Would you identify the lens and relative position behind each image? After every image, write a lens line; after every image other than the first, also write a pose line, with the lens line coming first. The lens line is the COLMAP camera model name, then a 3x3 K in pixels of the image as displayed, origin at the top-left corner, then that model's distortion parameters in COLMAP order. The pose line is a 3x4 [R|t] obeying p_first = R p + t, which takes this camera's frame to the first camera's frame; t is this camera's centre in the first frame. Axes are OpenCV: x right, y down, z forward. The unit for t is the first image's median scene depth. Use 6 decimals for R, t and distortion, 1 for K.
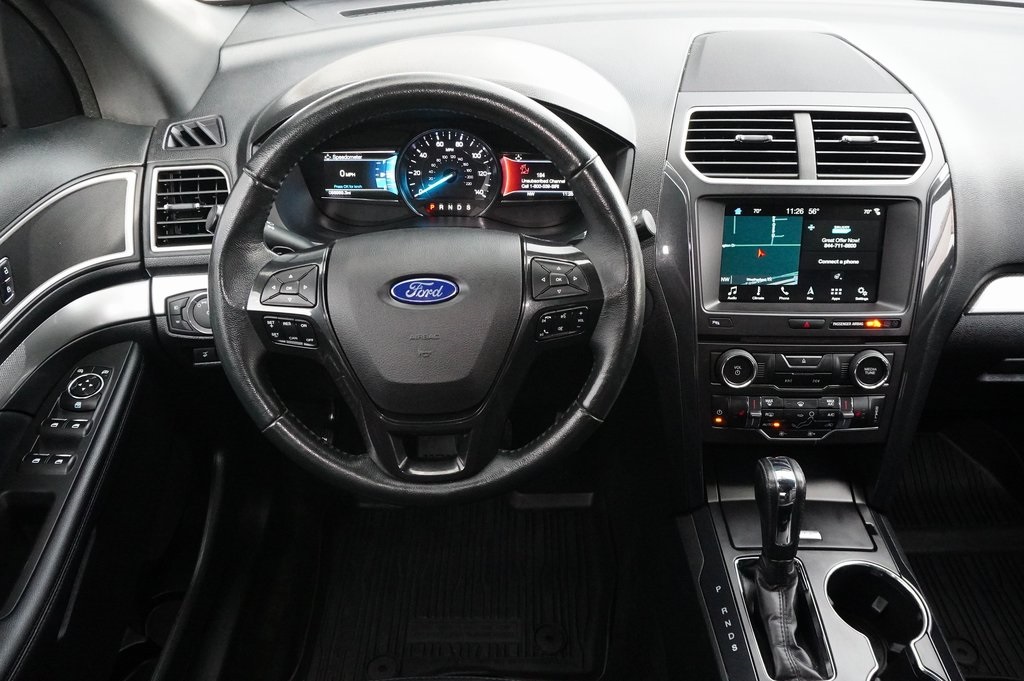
lens RADIAL K [[822.6, 0, 511.4], [0, 822.6, 340.5], [0, 0, 1]] dist [-0.017809, 0.038415]
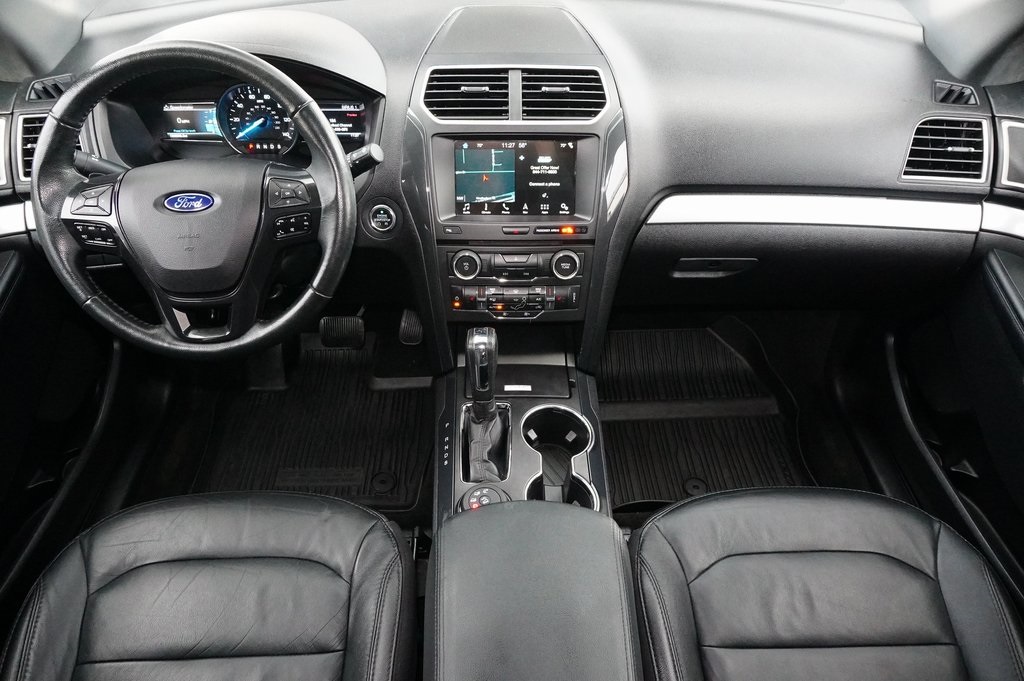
lens RADIAL K [[709.1, 0, 517.3], [0, 709.1, 341.6], [0, 0, 1]] dist [-0.033667, 0.038096]
pose [[0.999659, -0.012192, 0.023093, 0.324991], [0.010203, 0.996381, 0.084385, 0.060944], [-0.024038, -0.084120, 0.996166, -0.161543]]
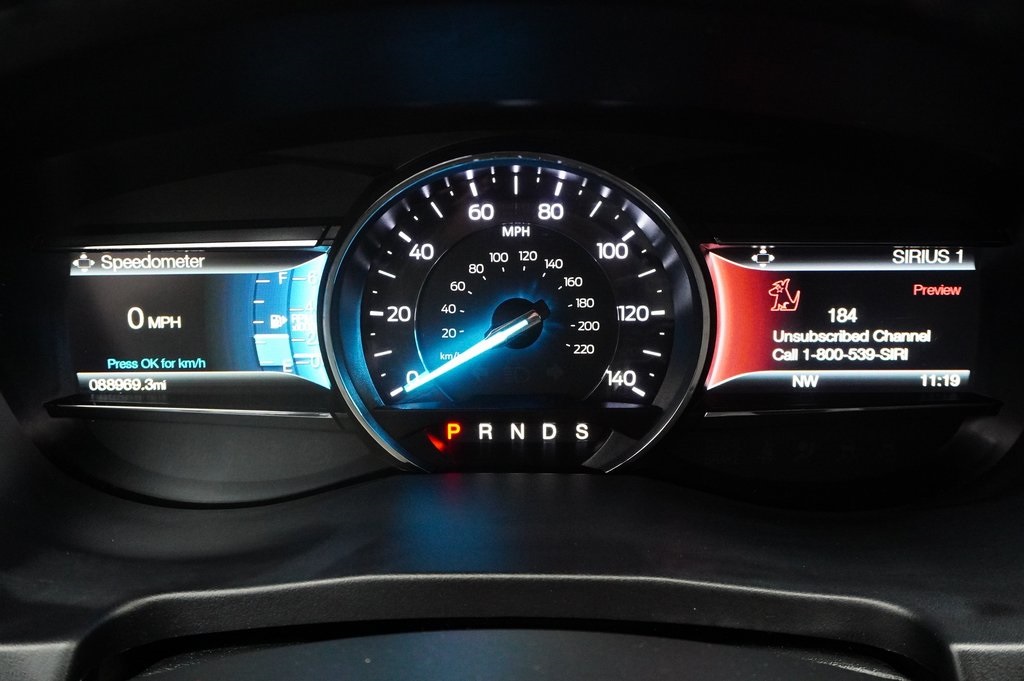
lens RADIAL K [[1063.2, 0, 509.6], [0, 1063.2, 343.3], [0, 0, 1]] dist [0.007144, 0.000000]
pose [[0.999733, -0.013174, -0.018994, -0.076771], [0.010506, 0.990884, -0.134305, -0.157725], [0.020591, 0.134069, 0.990758, 0.700290]]
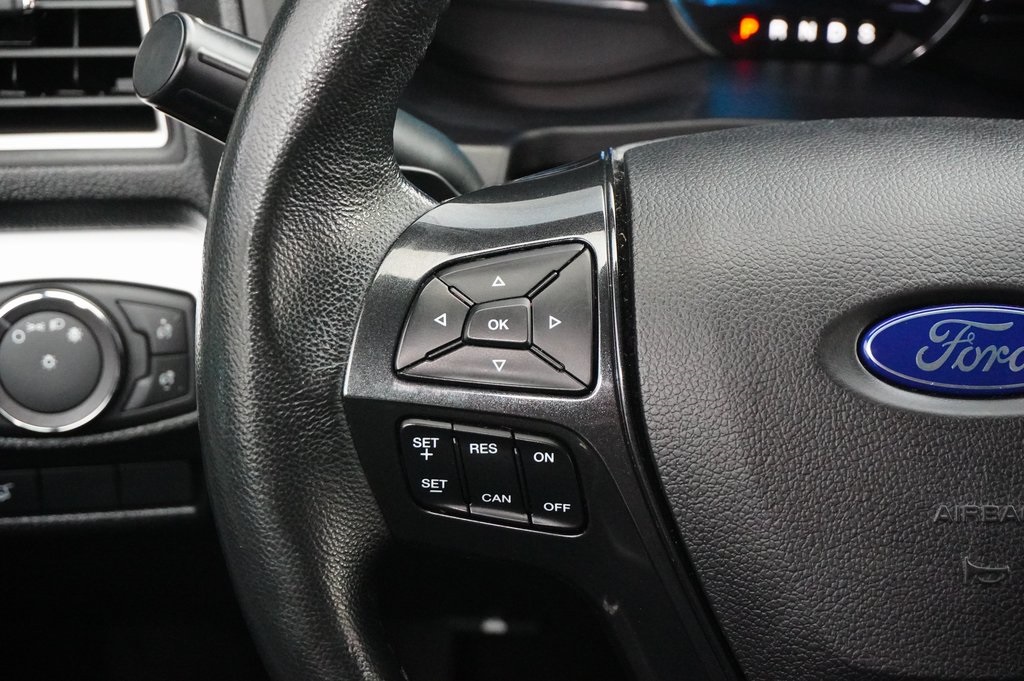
lens RADIAL K [[2252.6, 0, 512.8], [0, 2252.6, 337.0], [0, 0, 1]] dist [0.087406, 0.000000]
pose [[0.998959, 0.029275, 0.034985, -0.232337], [-0.029117, 0.999563, -0.005011, -0.044140], [-0.035116, 0.003987, 0.999375, 0.175030]]
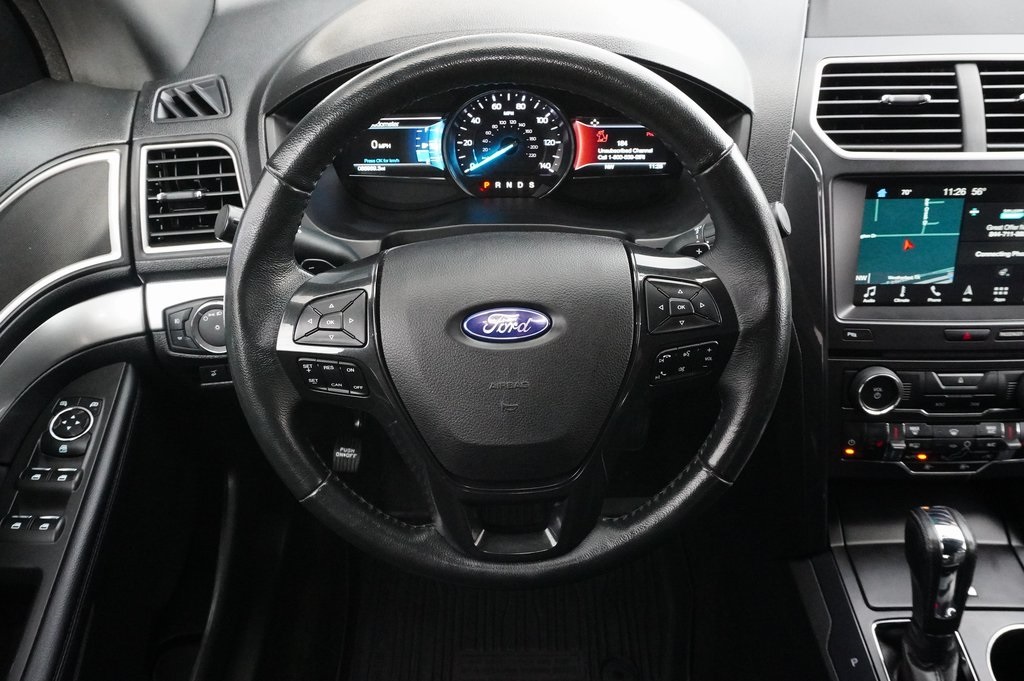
lens RADIAL K [[880.0, 0, 507.9], [0, 880.0, 339.5], [0, 0, 1]] dist [-0.001130, 0.004859]
pose [[0.999876, -0.012826, -0.009161, -0.076769], [0.013526, 0.996630, 0.080904, -0.088912], [0.008092, -0.081018, 0.996680, 0.140961]]
